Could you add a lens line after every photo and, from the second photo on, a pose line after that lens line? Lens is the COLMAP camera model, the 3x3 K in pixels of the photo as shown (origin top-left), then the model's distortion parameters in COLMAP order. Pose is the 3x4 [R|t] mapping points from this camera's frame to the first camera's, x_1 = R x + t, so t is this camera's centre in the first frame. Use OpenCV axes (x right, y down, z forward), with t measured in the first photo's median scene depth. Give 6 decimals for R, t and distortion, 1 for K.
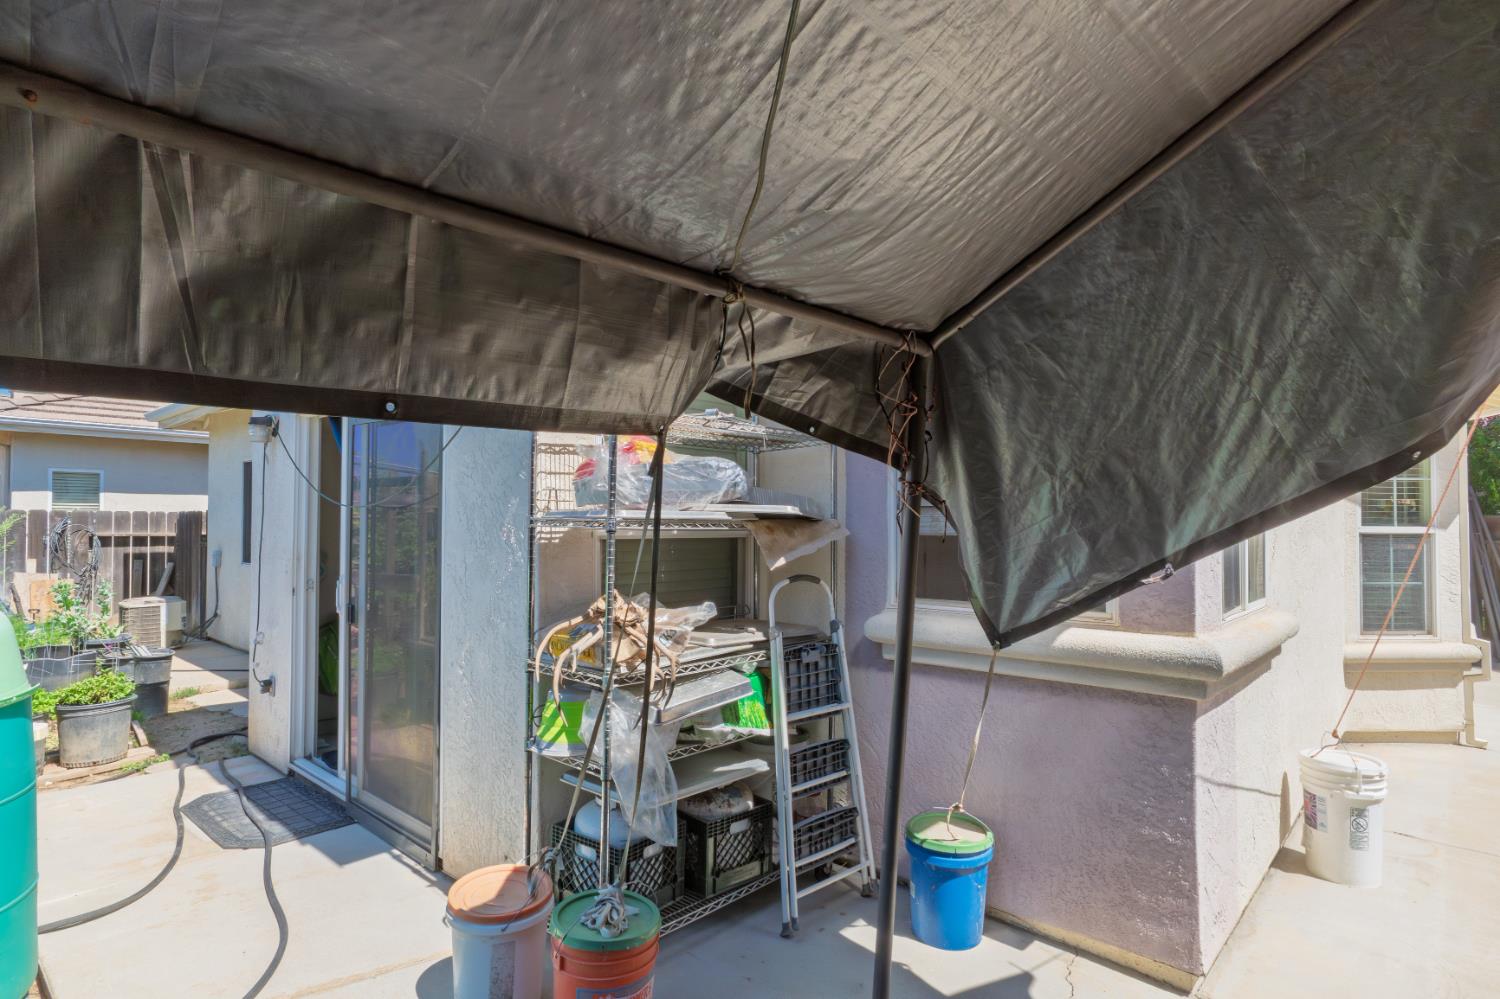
lens RADIAL K [[774.5, 0, 750.3], [0, 774.5, 510.4], [0, 0, 1]] dist [0.001268, 0.002978]
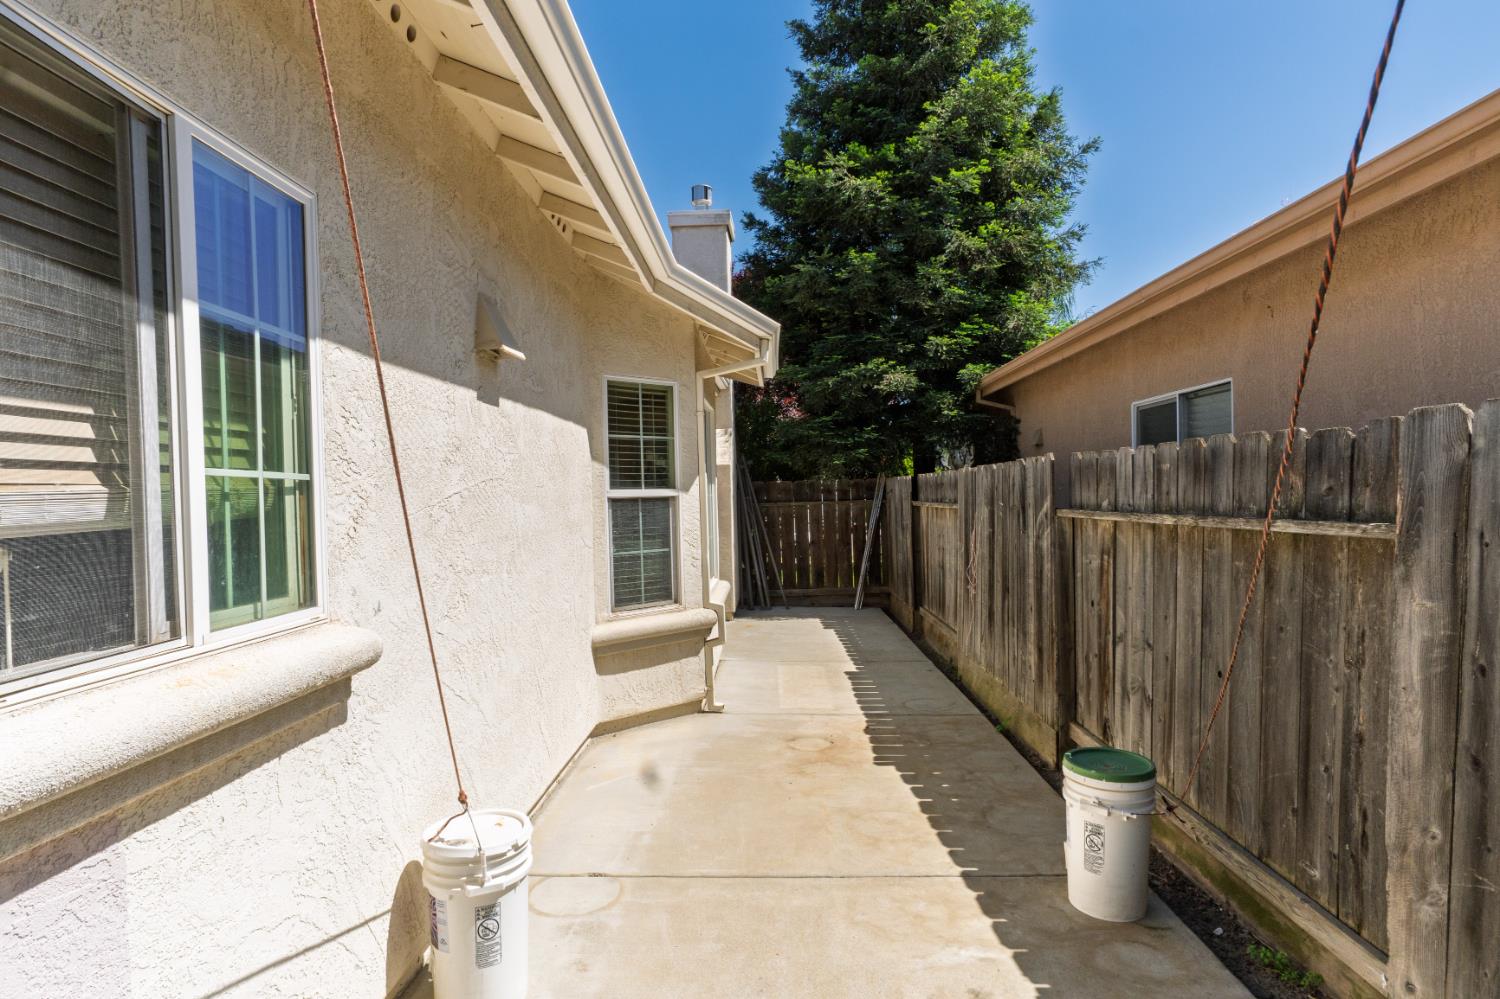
lens RADIAL K [[774.5, 0, 753.3], [0, 774.5, 509.2], [0, 0, 1]] dist [0.001268, 0.002978]
pose [[0.762875, -0.031015, 0.645801, 0.342917], [0.013263, 0.999389, 0.032329, 0.016355], [-0.646410, -0.016098, 0.762821, 0.223018]]
